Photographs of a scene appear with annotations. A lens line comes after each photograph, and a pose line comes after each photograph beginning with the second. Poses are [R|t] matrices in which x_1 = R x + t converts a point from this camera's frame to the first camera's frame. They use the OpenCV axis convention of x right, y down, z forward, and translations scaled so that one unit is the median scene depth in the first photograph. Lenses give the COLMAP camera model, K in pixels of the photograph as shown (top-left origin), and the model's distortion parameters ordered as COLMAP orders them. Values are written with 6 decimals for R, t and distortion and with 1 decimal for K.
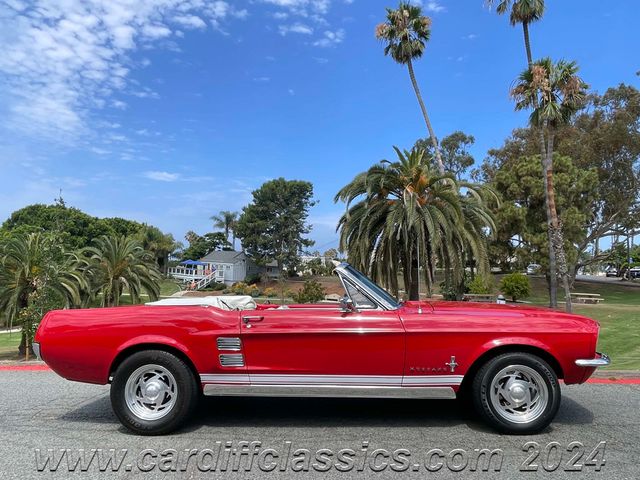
lens RADIAL K [[472.4, 0, 309.8], [0, 472.4, 230.7], [0, 0, 1]] dist [0.002493, -0.001813]
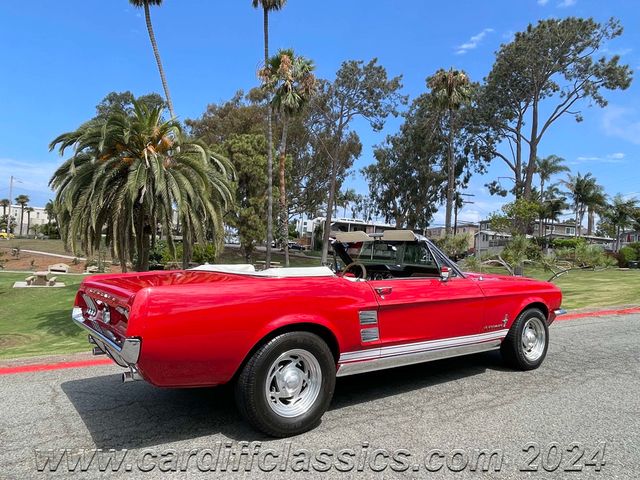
lens RADIAL K [[475.2, 0, 320.0], [0, 475.2, 240.0], [0, 0, 1]] dist [0.007586, 0.001616]
pose [[0.767861, 0.034801, 0.639670, -0.144563], [-0.090894, 0.994340, 0.055013, 0.008620], [-0.634135, -0.100385, 0.766678, 0.064757]]
